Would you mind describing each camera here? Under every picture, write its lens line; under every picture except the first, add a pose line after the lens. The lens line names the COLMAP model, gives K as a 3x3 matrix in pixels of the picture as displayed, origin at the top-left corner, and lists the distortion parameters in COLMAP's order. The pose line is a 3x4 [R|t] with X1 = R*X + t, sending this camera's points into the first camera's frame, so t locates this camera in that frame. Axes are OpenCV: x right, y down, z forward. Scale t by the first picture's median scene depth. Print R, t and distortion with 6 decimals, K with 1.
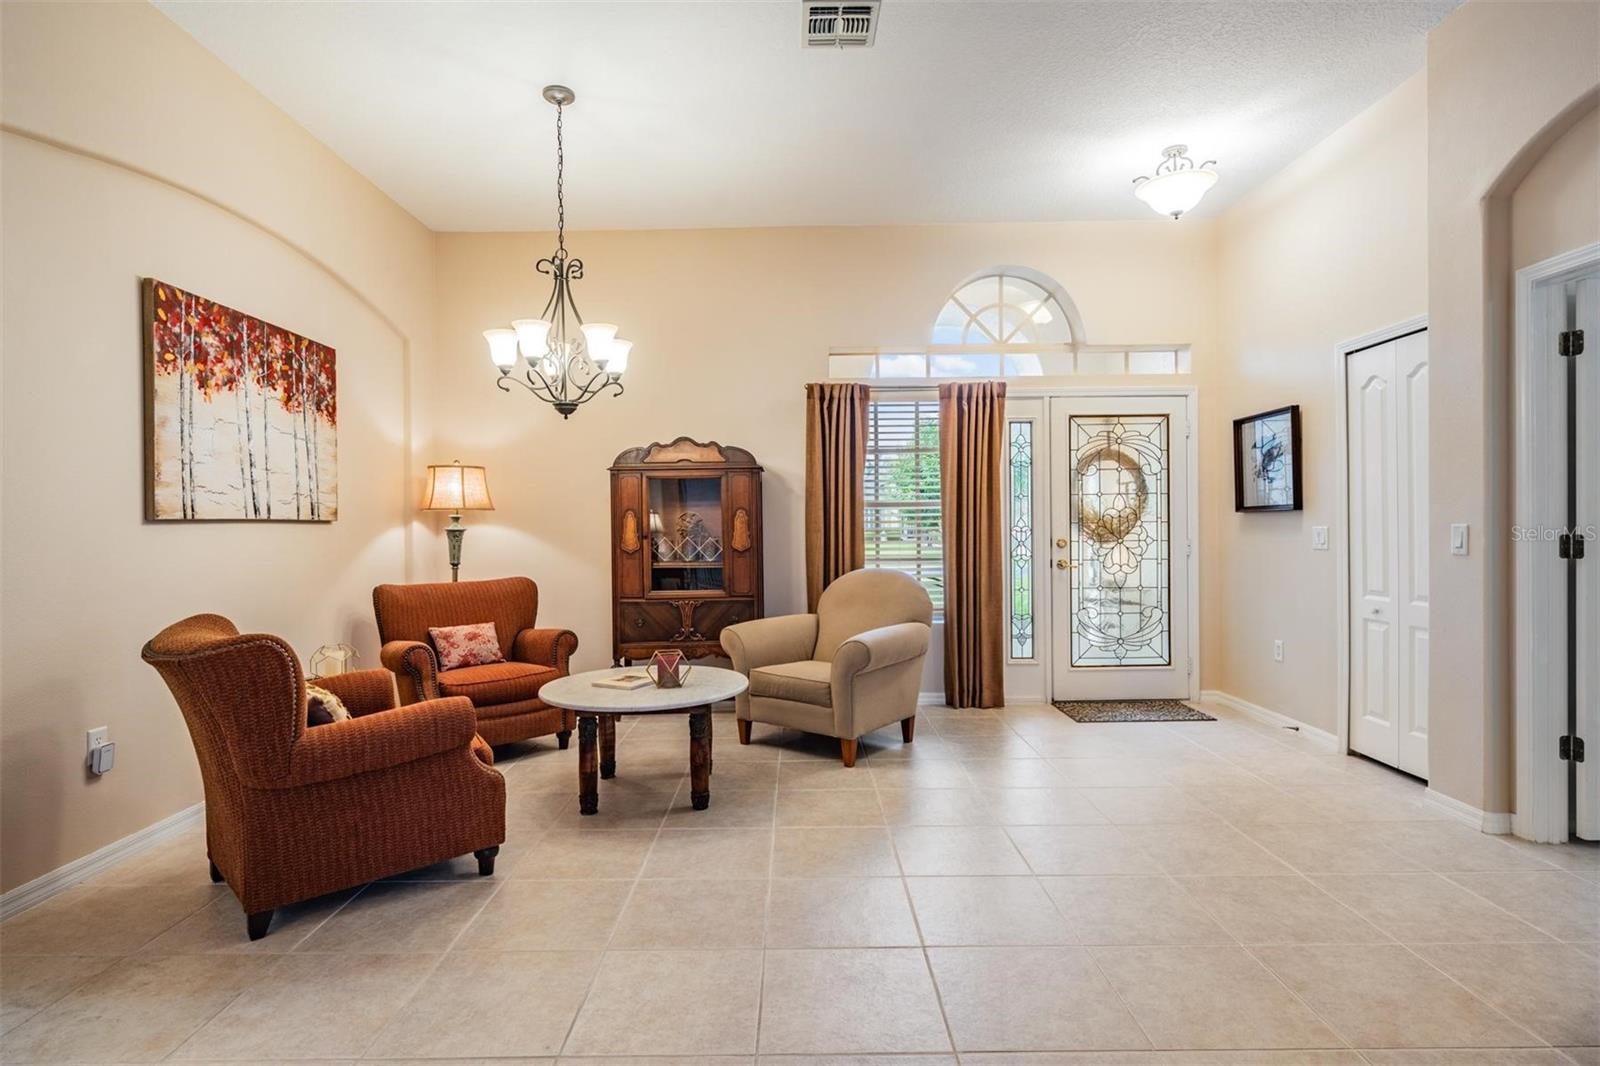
lens RADIAL K [[797.1, 0, 803.3], [0, 797.1, 528.6], [0, 0, 1]] dist [0.003574, -0.001404]
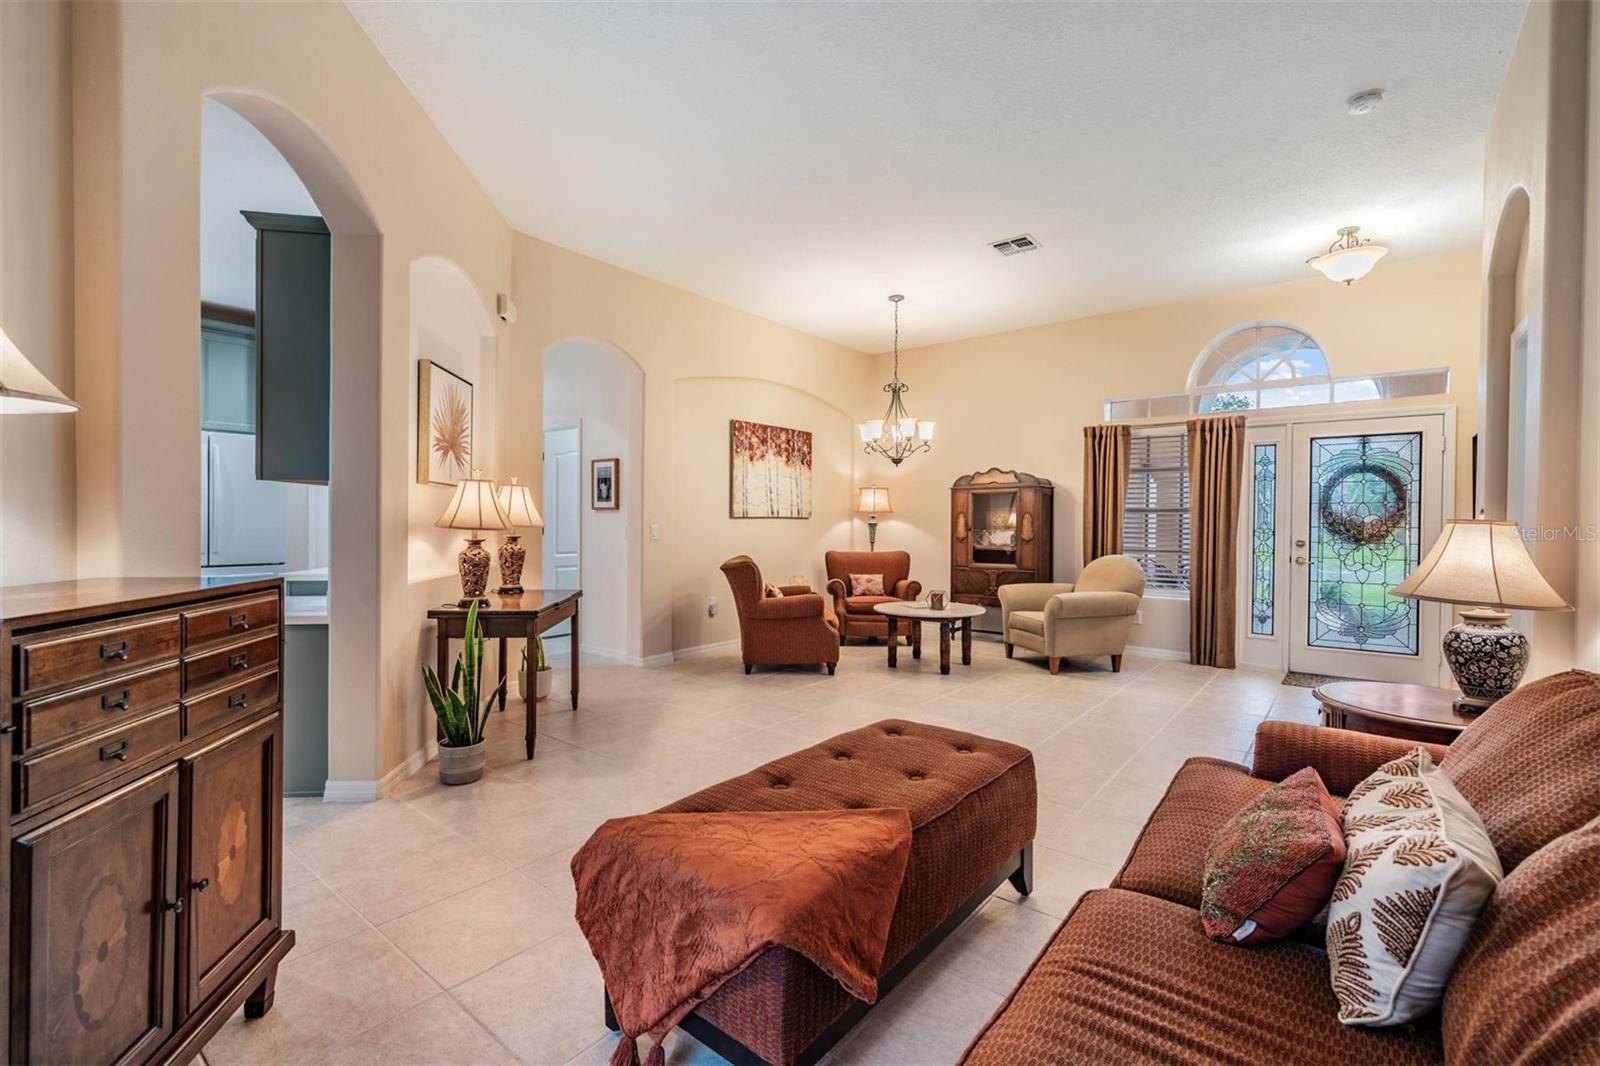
lens RADIAL K [[720.2, 0, 799.3], [0, 720.2, 524.4], [0, 0, 1]] dist [0.001484, -0.000007]
pose [[0.777491, 0.019405, -0.628594, 0.511594], [-0.017231, 0.999806, 0.009553, -0.009603], [0.628658, 0.003404, 0.777675, -0.411837]]
